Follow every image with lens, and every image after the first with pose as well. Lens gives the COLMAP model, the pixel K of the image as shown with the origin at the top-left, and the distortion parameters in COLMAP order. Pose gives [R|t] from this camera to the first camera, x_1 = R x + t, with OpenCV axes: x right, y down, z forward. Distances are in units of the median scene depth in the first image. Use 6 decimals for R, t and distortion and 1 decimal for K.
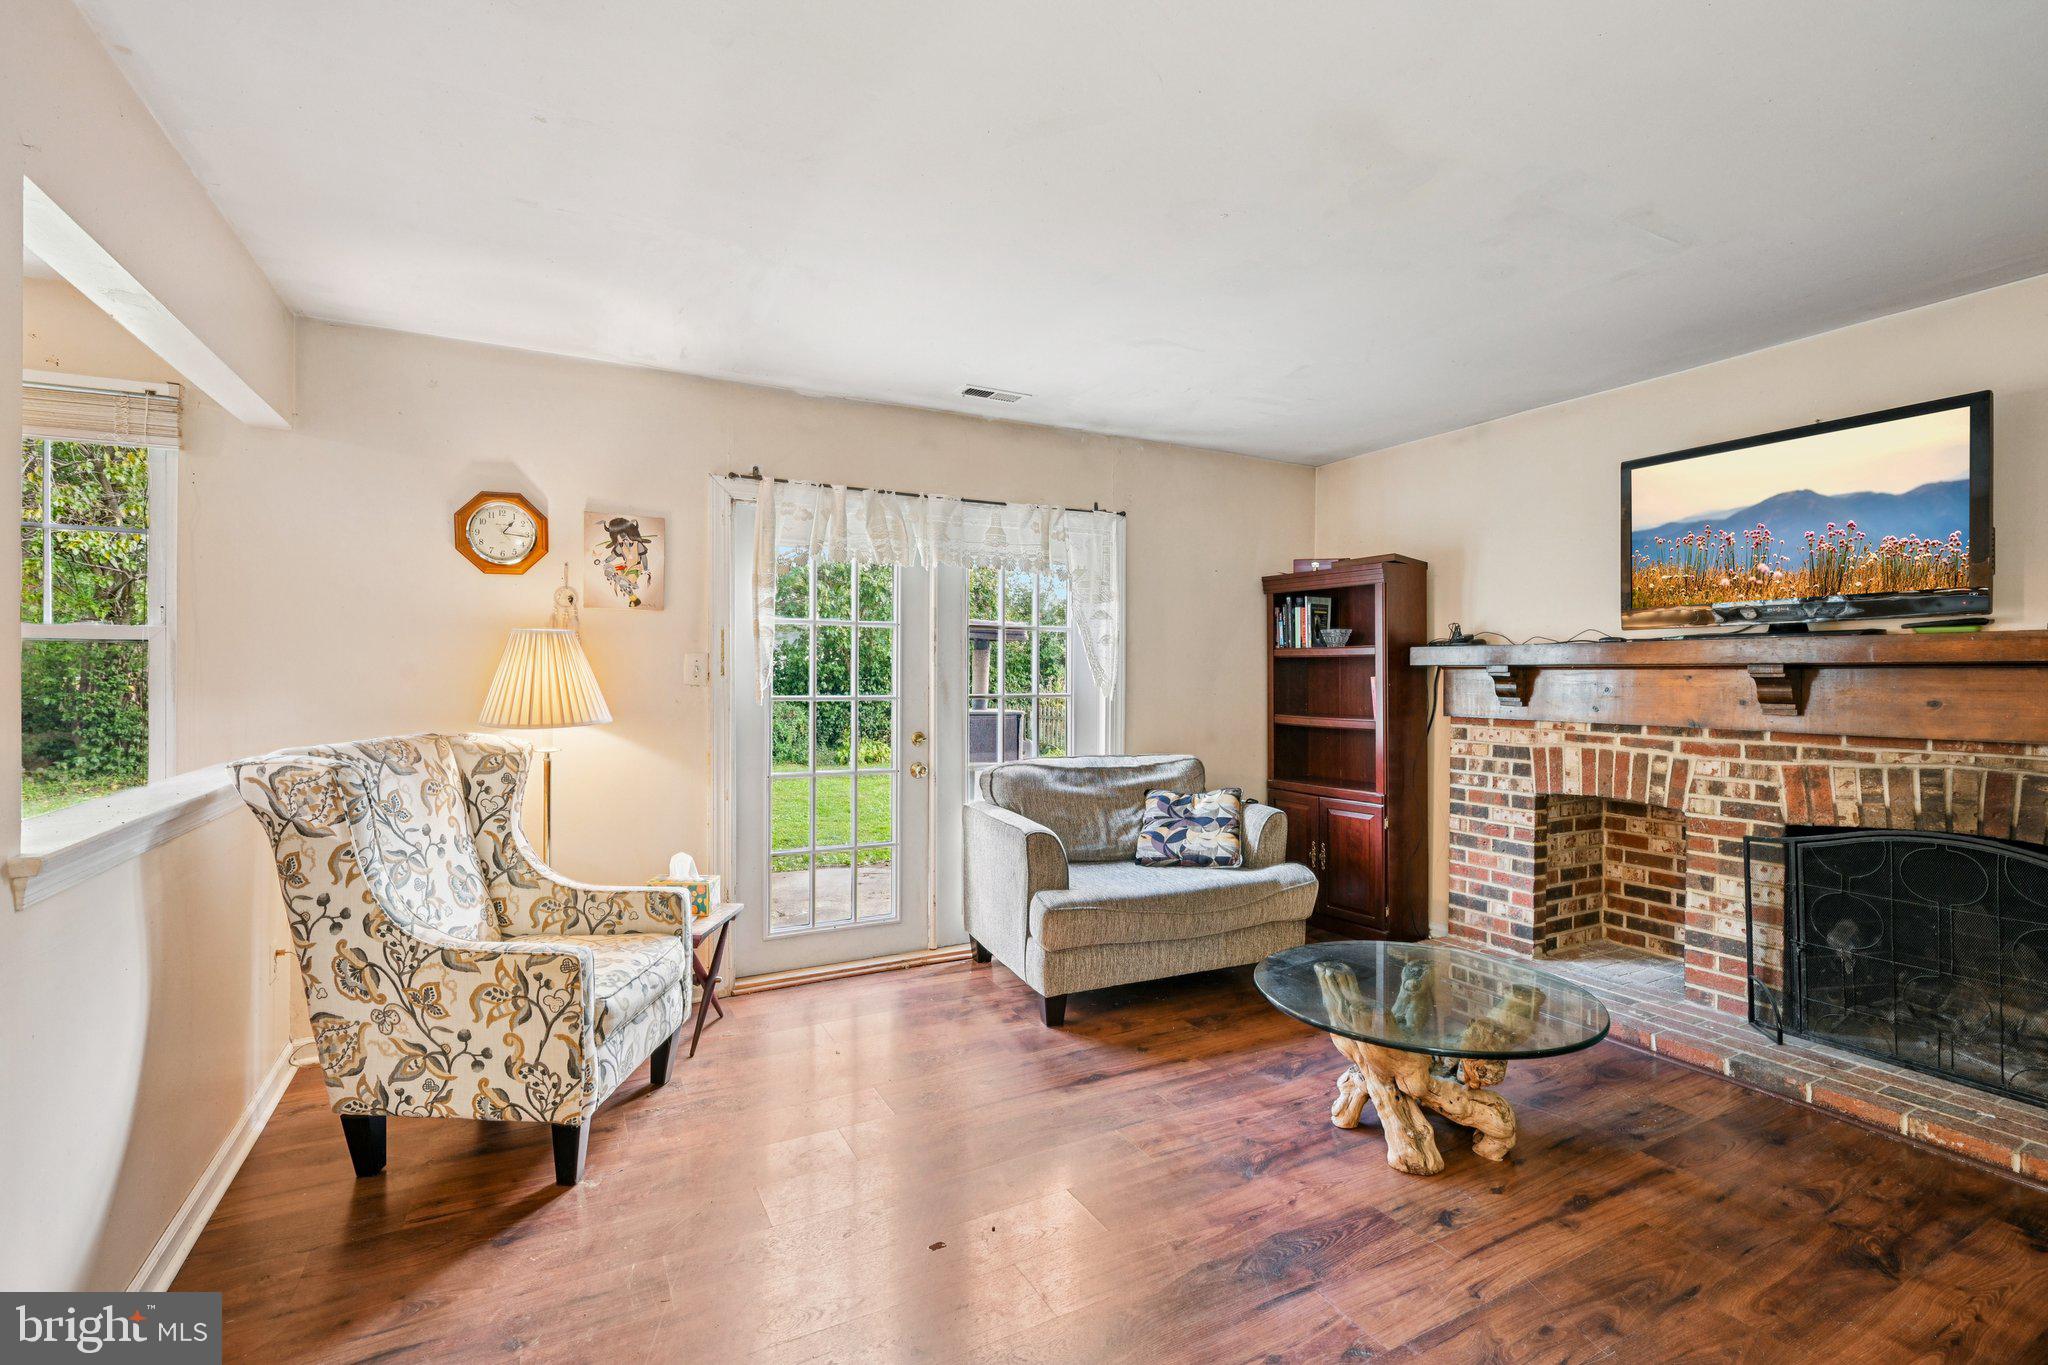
lens RADIAL K [[917.0, 0, 1024.2], [0, 917.0, 675.8], [0, 0, 1]] dist [-0.003218, 0.000706]
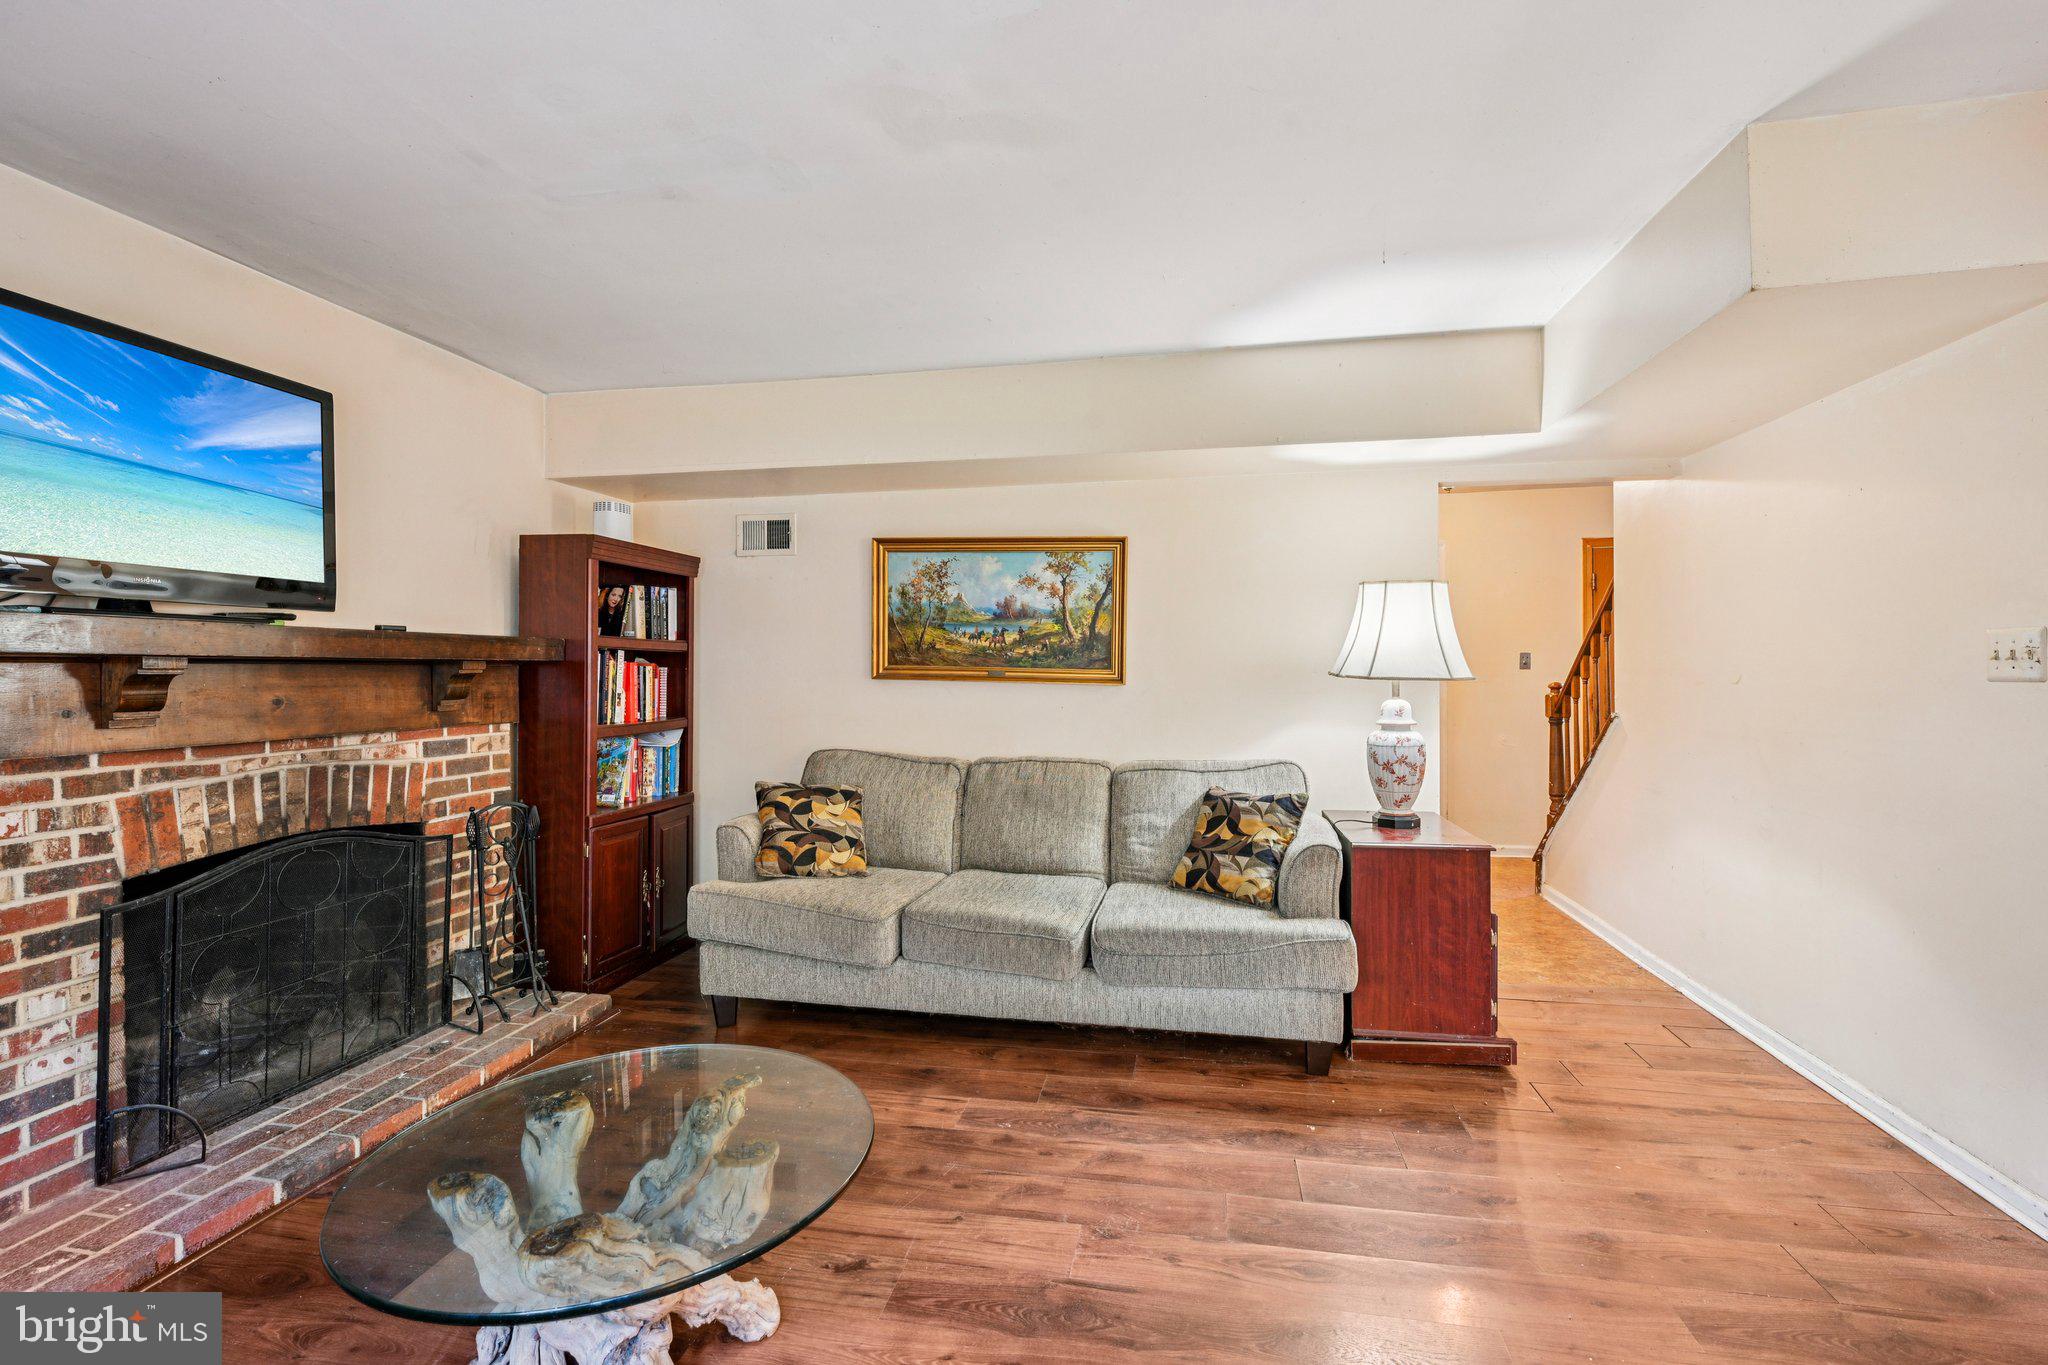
lens RADIAL K [[917.0, 0, 1032.9], [0, 917.0, 677.3], [0, 0, 1]] dist [-0.003218, 0.000706]
pose [[-0.782883, -0.001841, 0.622166, -0.163559], [0.004229, 0.999957, 0.008280, 0.000565], [-0.622154, 0.009113, -0.782842, 1.064341]]
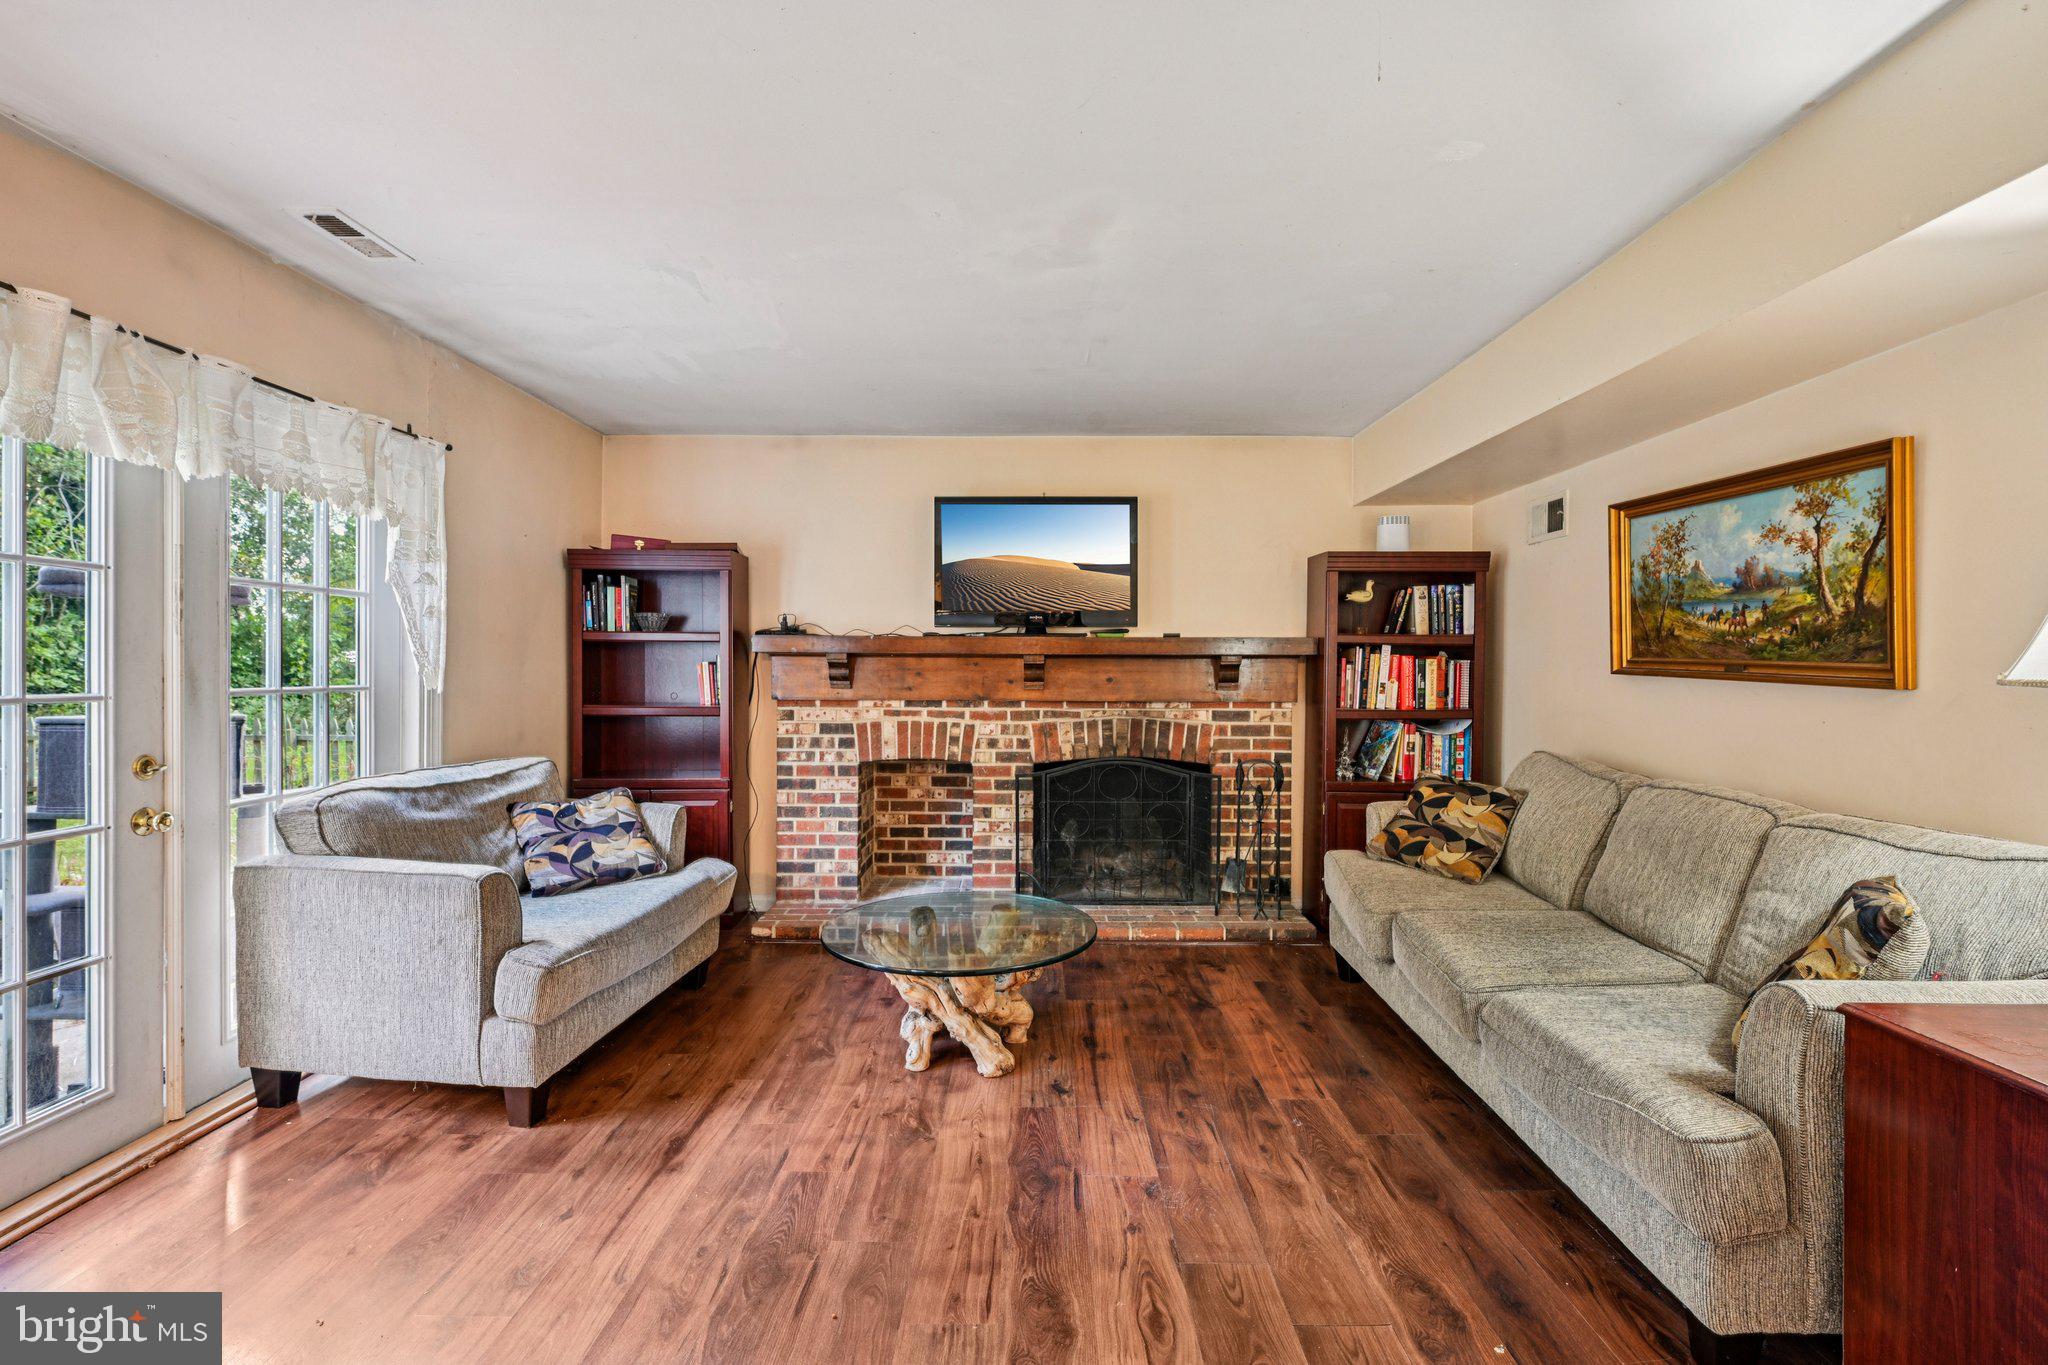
lens RADIAL K [[917.0, 0, 1033.4], [0, 917.0, 665.8], [0, 0, 1]] dist [-0.003218, 0.000706]
pose [[0.470706, 0.000214, 0.882290, -0.451231], [-0.002100, 0.999997, 0.000878, 0.003444], [-0.882288, -0.002266, 0.470705, 0.290780]]
